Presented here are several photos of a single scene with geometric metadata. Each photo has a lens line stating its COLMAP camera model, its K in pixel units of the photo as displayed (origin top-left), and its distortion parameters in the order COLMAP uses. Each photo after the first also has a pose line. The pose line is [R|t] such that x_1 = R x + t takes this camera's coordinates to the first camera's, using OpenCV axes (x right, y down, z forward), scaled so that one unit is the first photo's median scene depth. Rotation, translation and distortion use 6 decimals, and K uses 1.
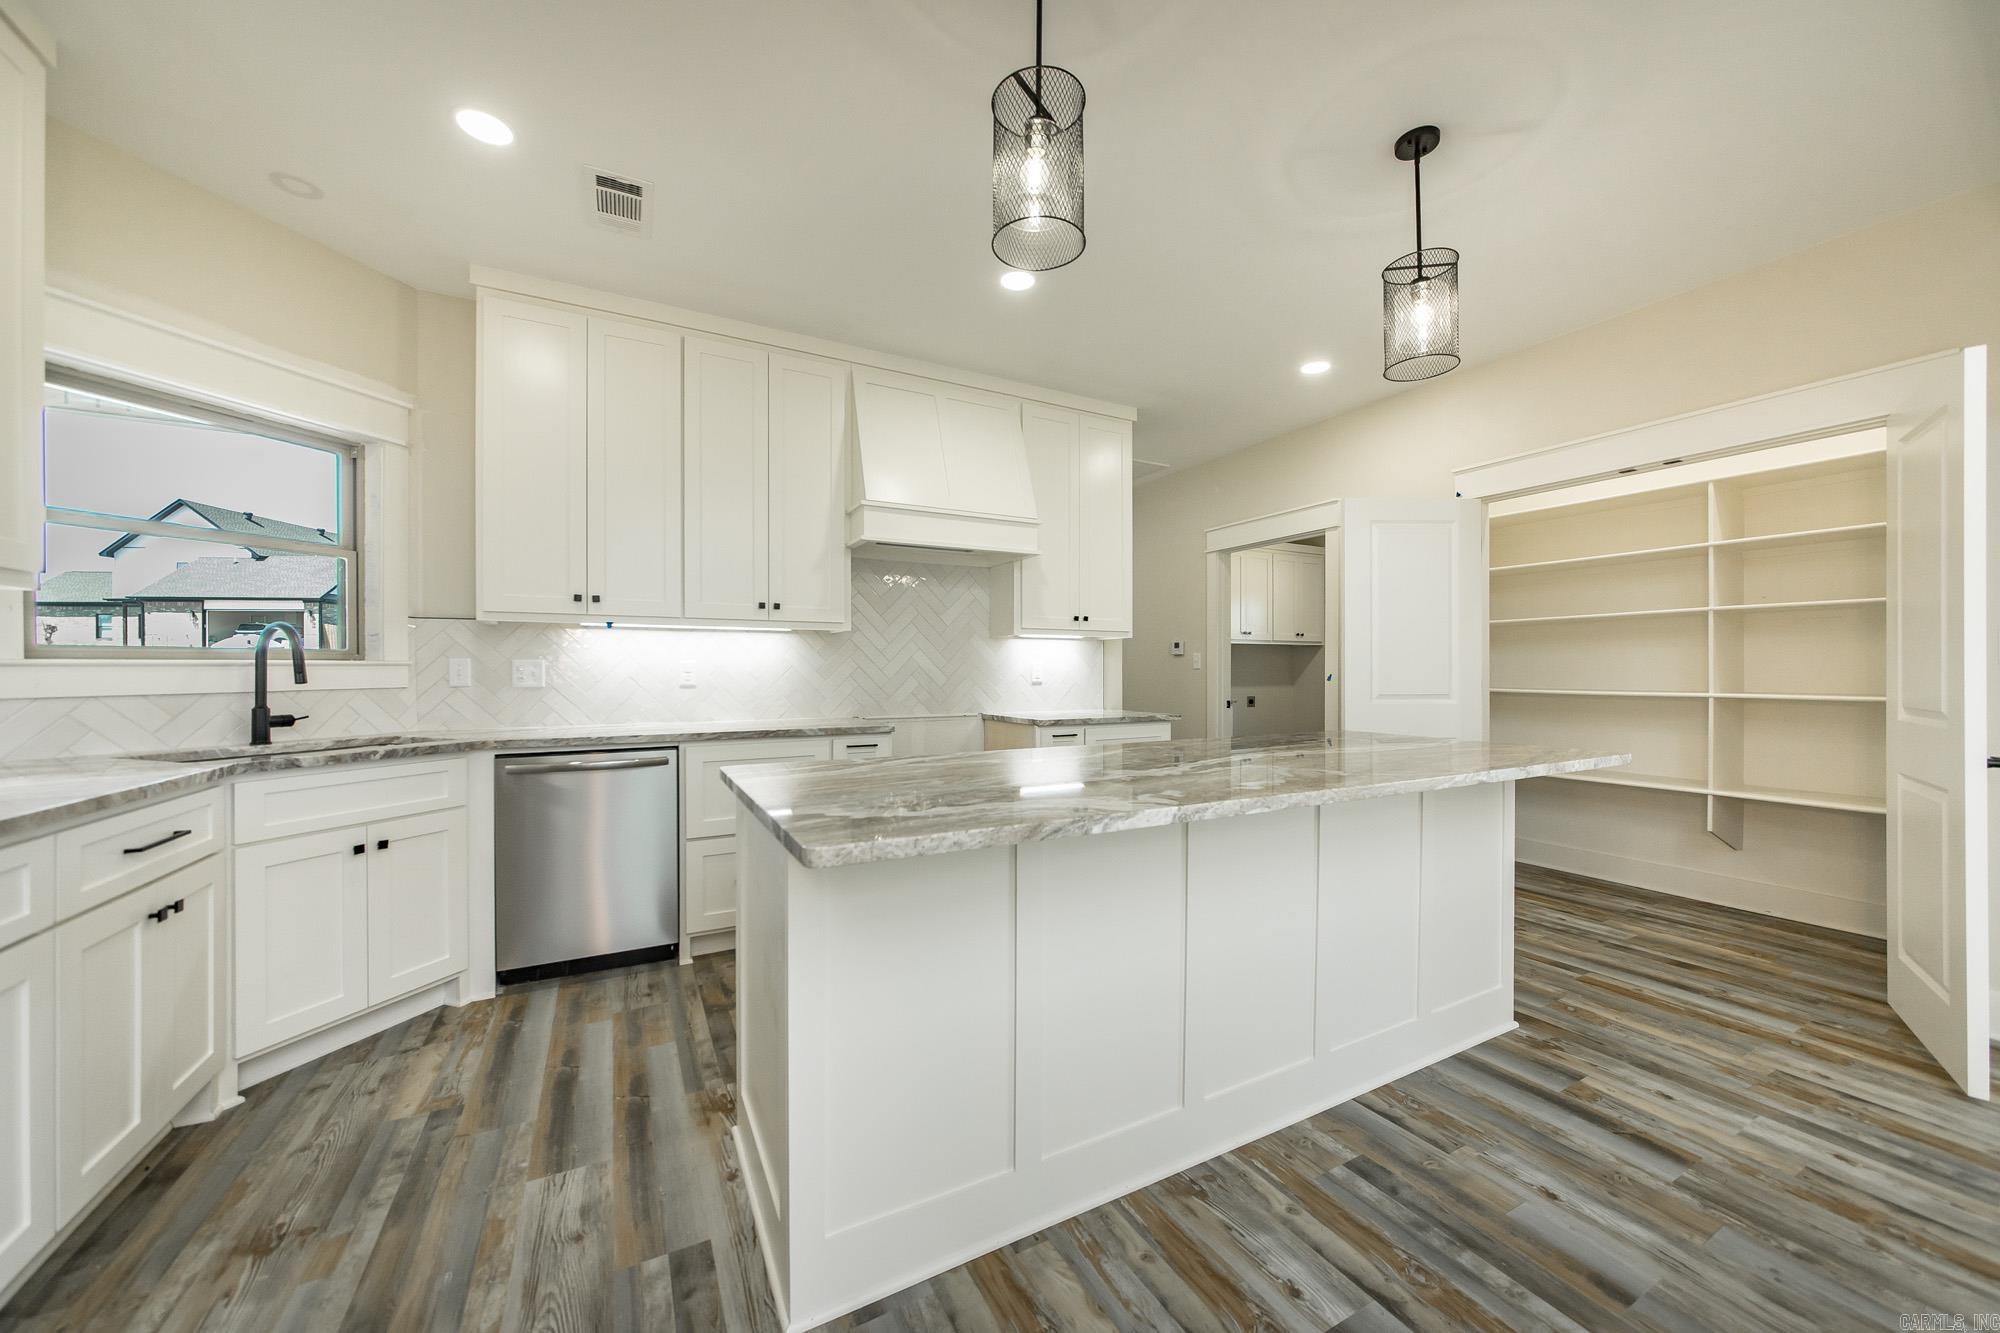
lens RADIAL K [[719.9, 0, 976.1], [0, 719.9, 672.3], [0, 0, 1]] dist [-0.012157, 0.002264]
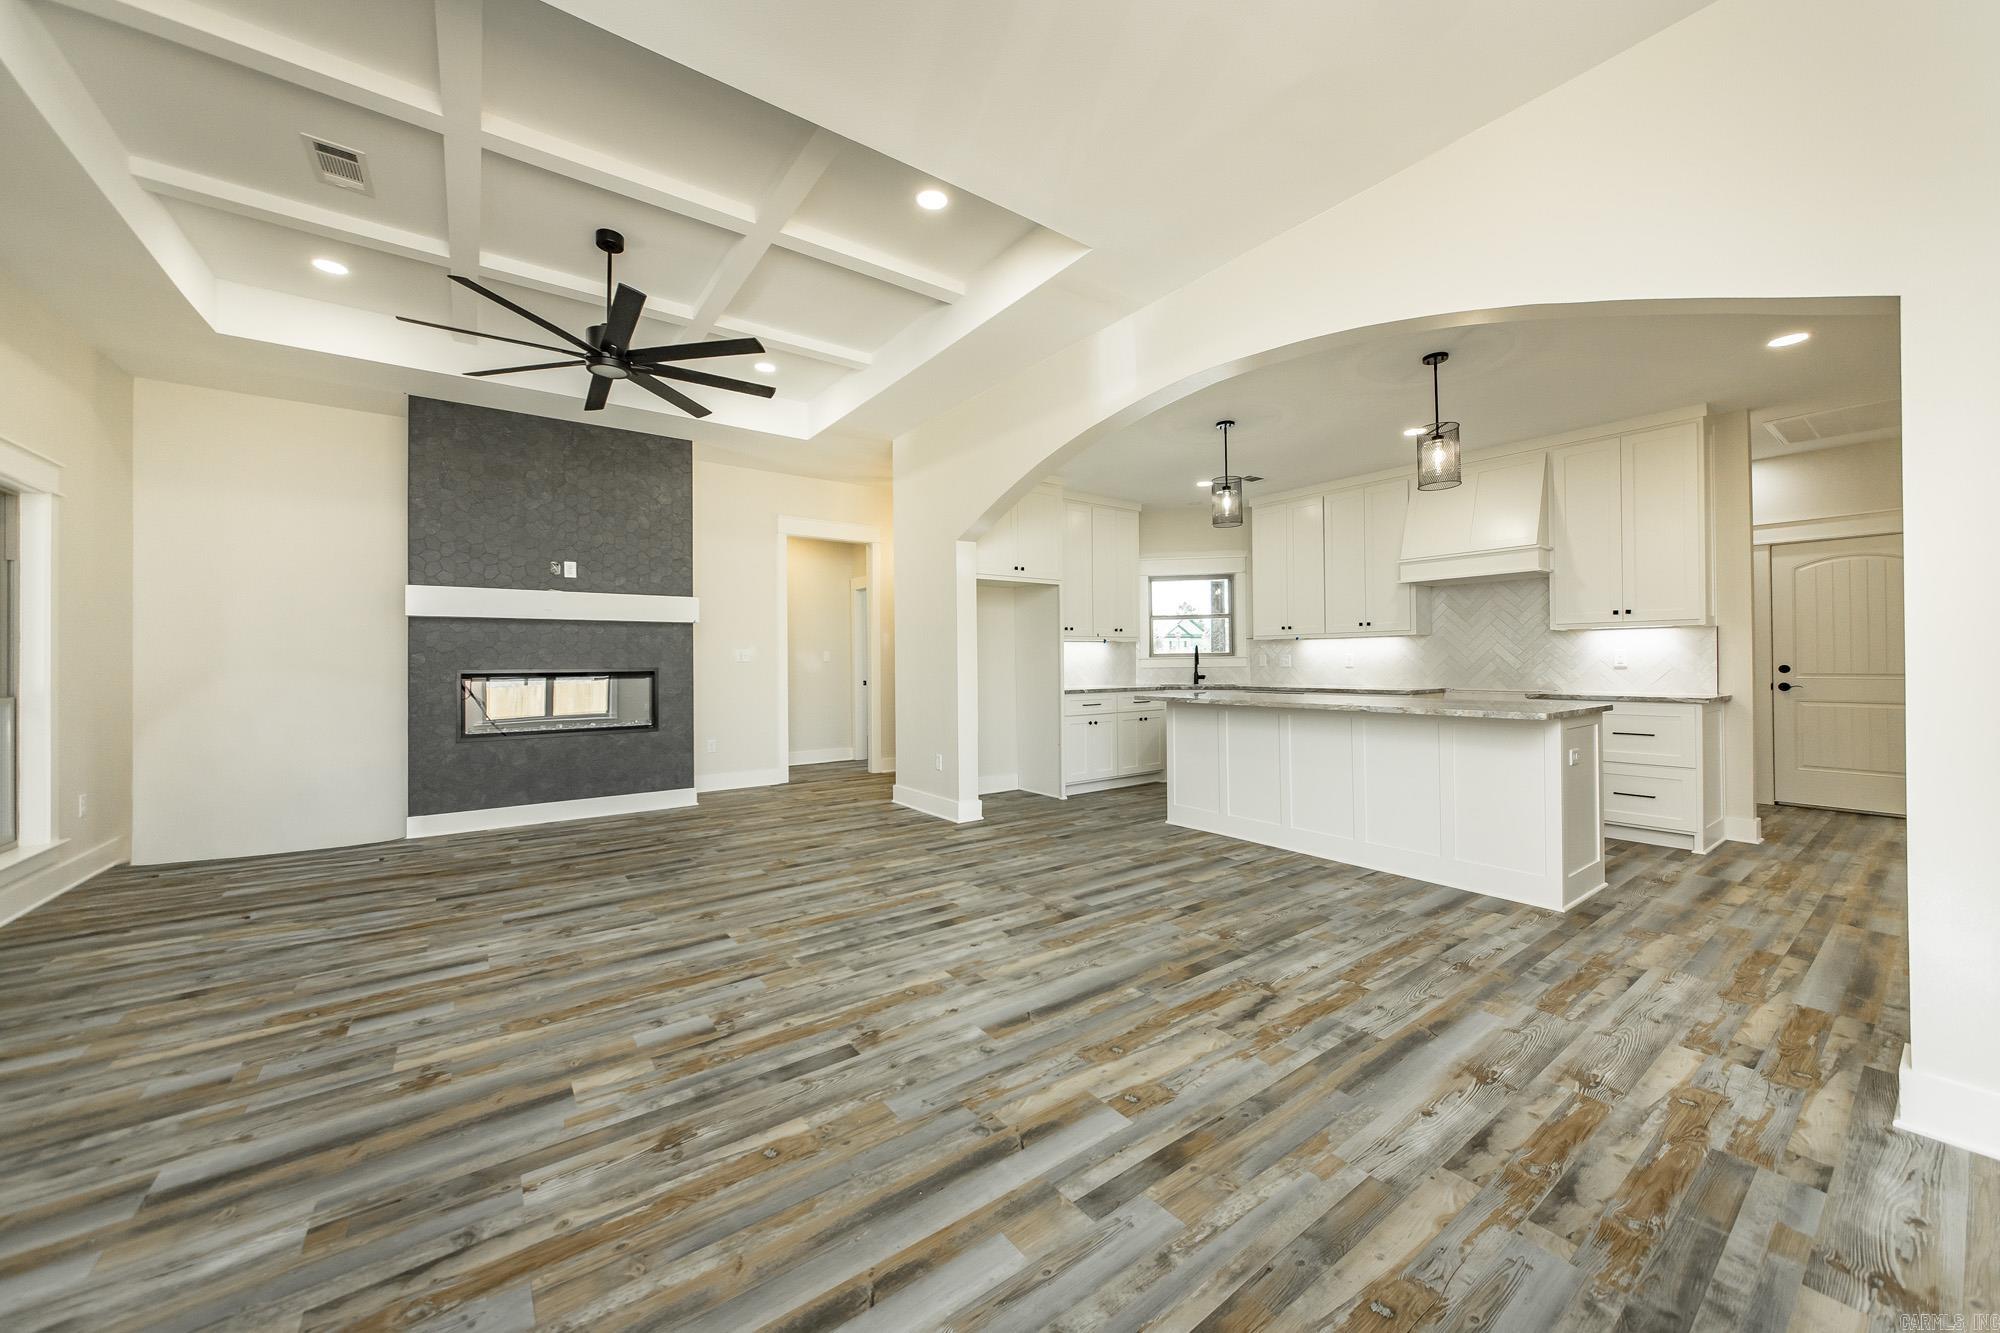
lens RADIAL K [[719.9, 0, 991.5], [0, 719.9, 658.3], [0, 0, 1]] dist [-0.012157, 0.002264]
pose [[0.145415, -0.003049, -0.989366, 1.905778], [0.006739, 0.999975, -0.002091, -0.010547], [0.989348, -0.006363, 0.145432, -0.309612]]
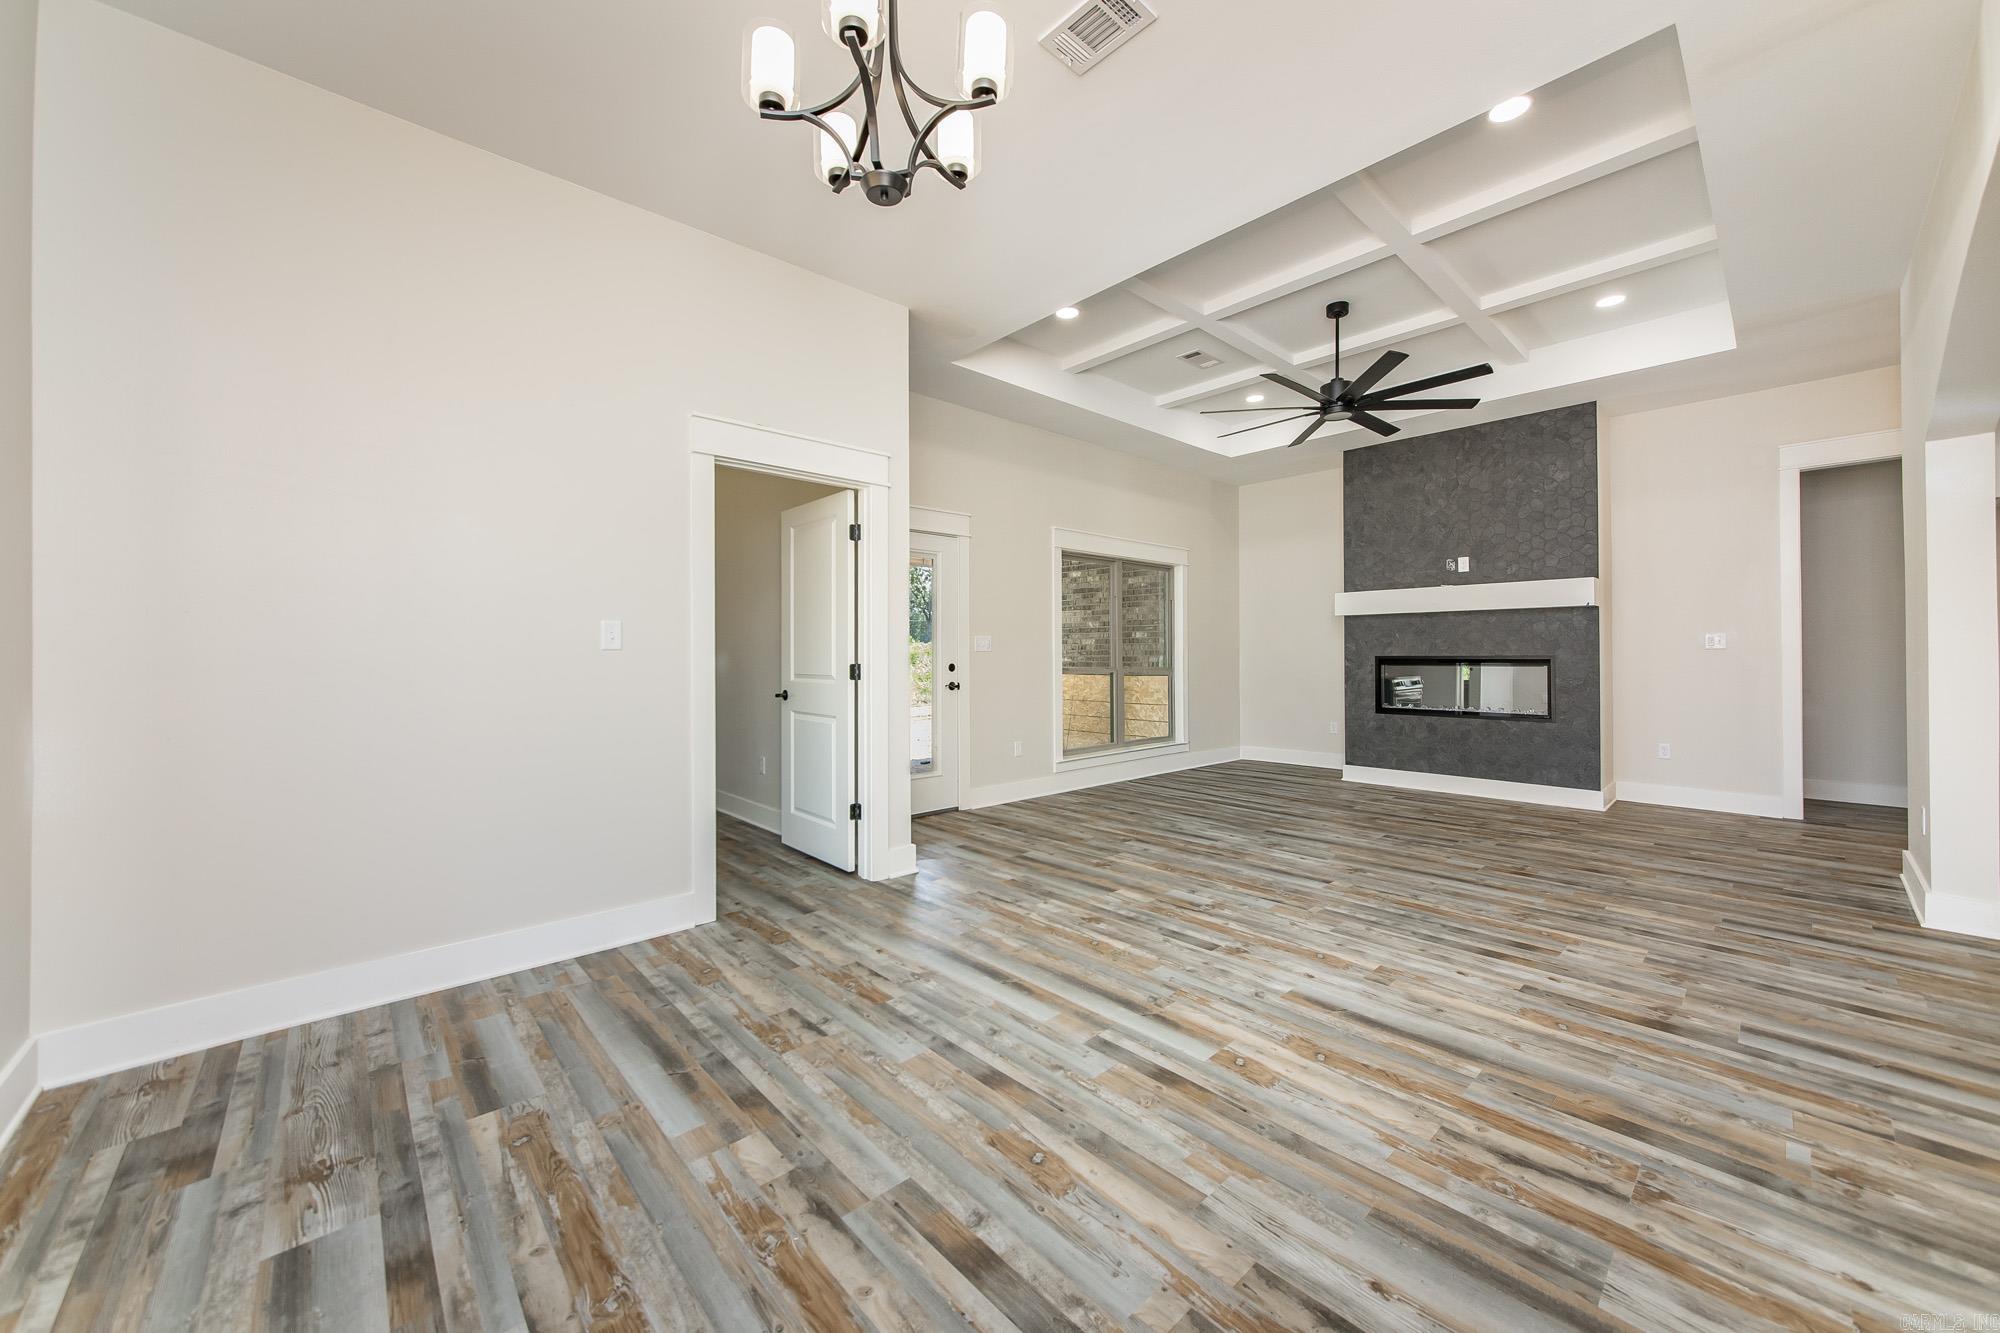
lens RADIAL K [[719.9, 0, 1003.1], [0, 719.9, 668.9], [0, 0, 1]] dist [-0.012157, 0.002264]
pose [[-0.964563, 0.012957, -0.263535, 1.636177], [0.007860, 0.999761, 0.020384, -0.012013], [0.263736, 0.017590, -0.964435, 0.688937]]
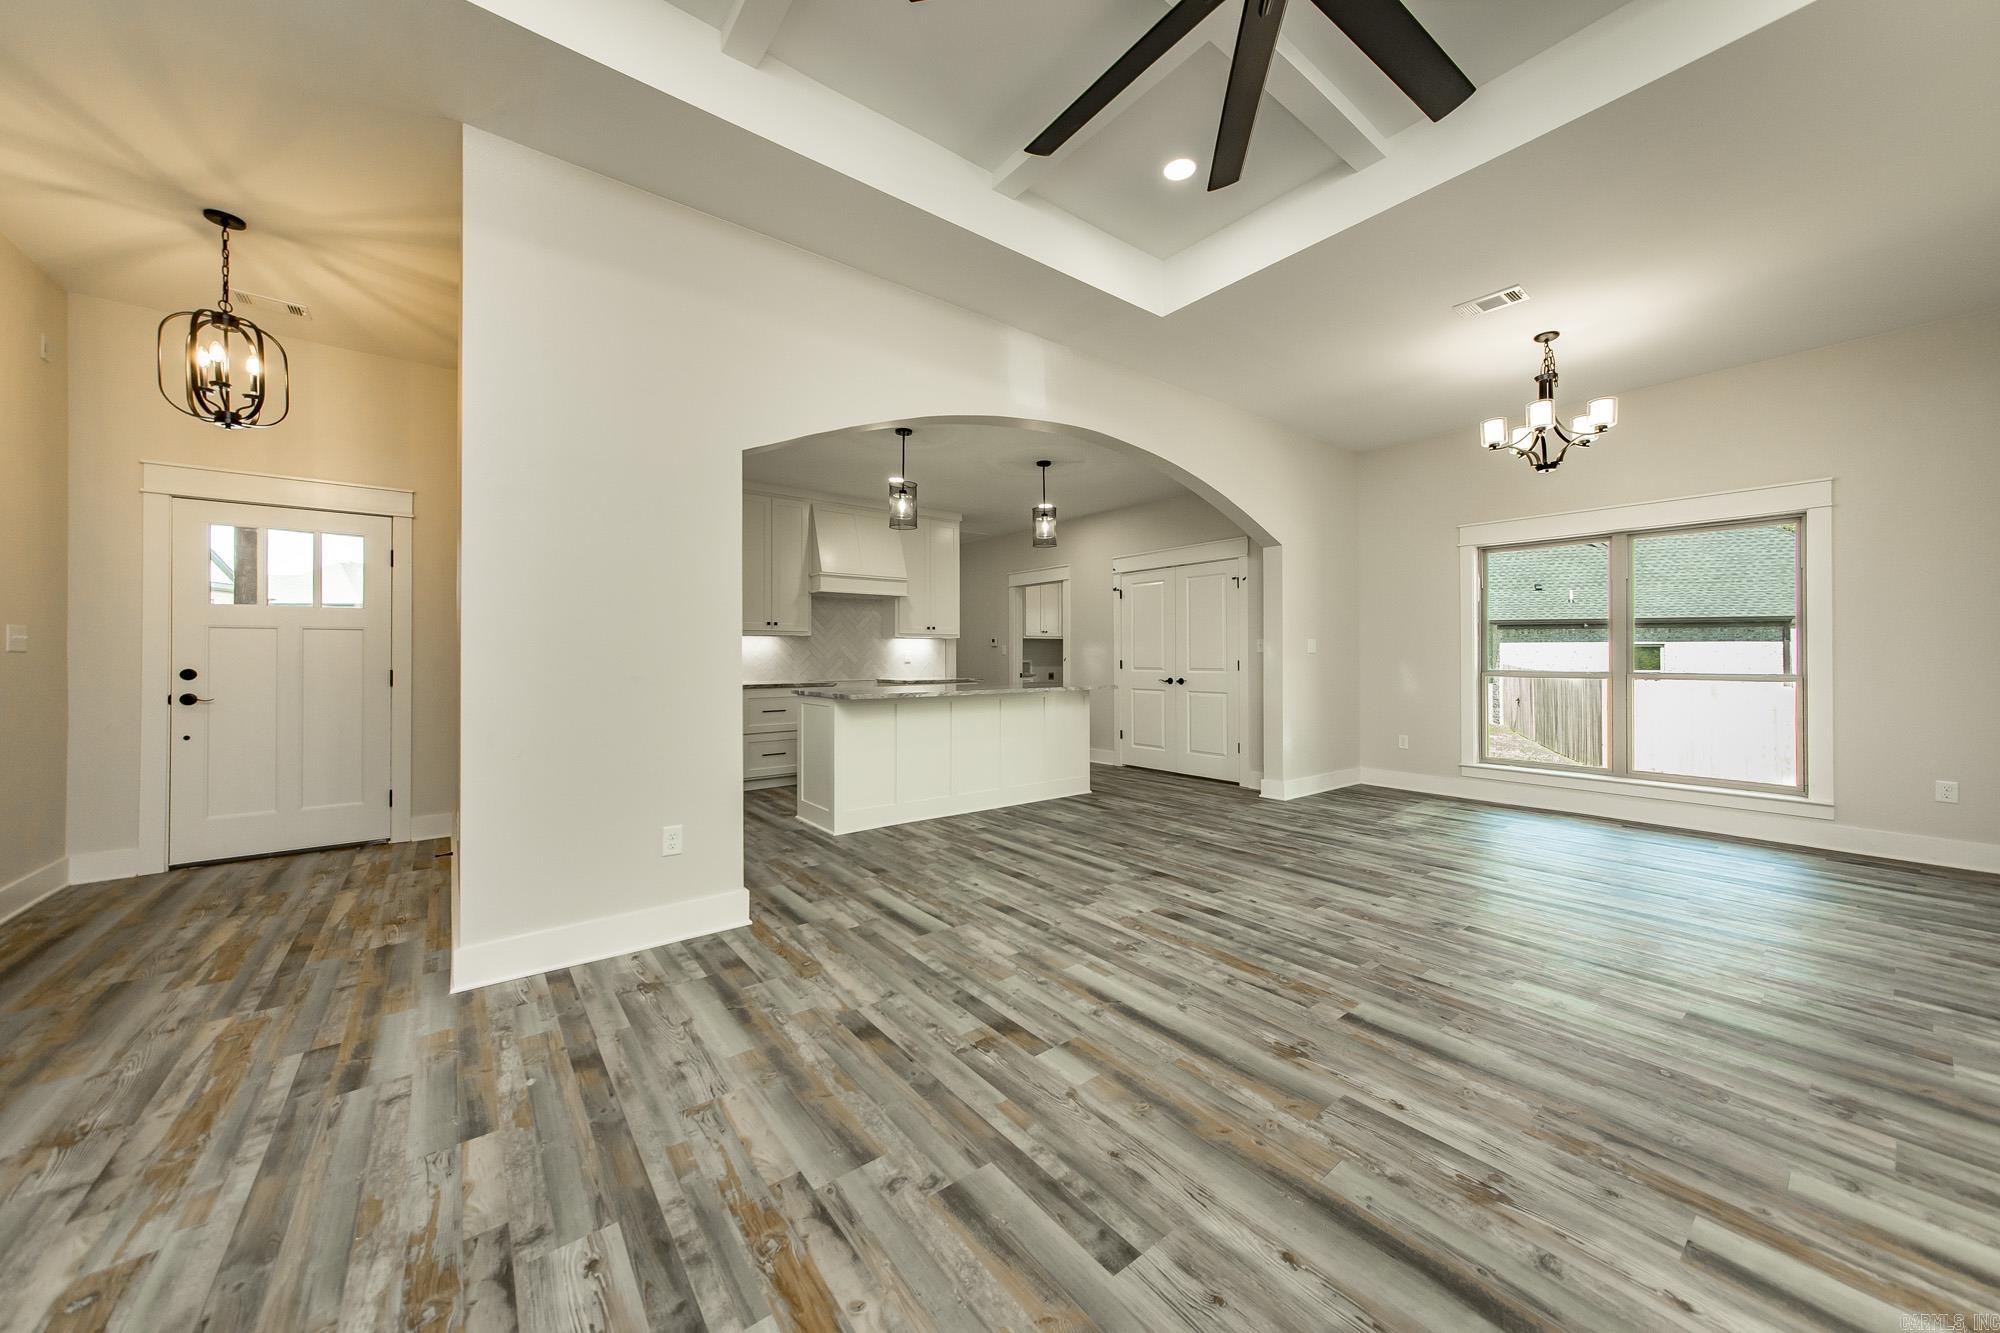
lens RADIAL K [[719.9, 0, 971.8], [0, 719.9, 667.8], [0, 0, 1]] dist [-0.012157, 0.002264]
pose [[0.986649, 0.000806, 0.162858, -0.091510], [-0.003793, 0.999830, 0.018031, -0.009899], [-0.162815, -0.018408, 0.986485, -1.462585]]
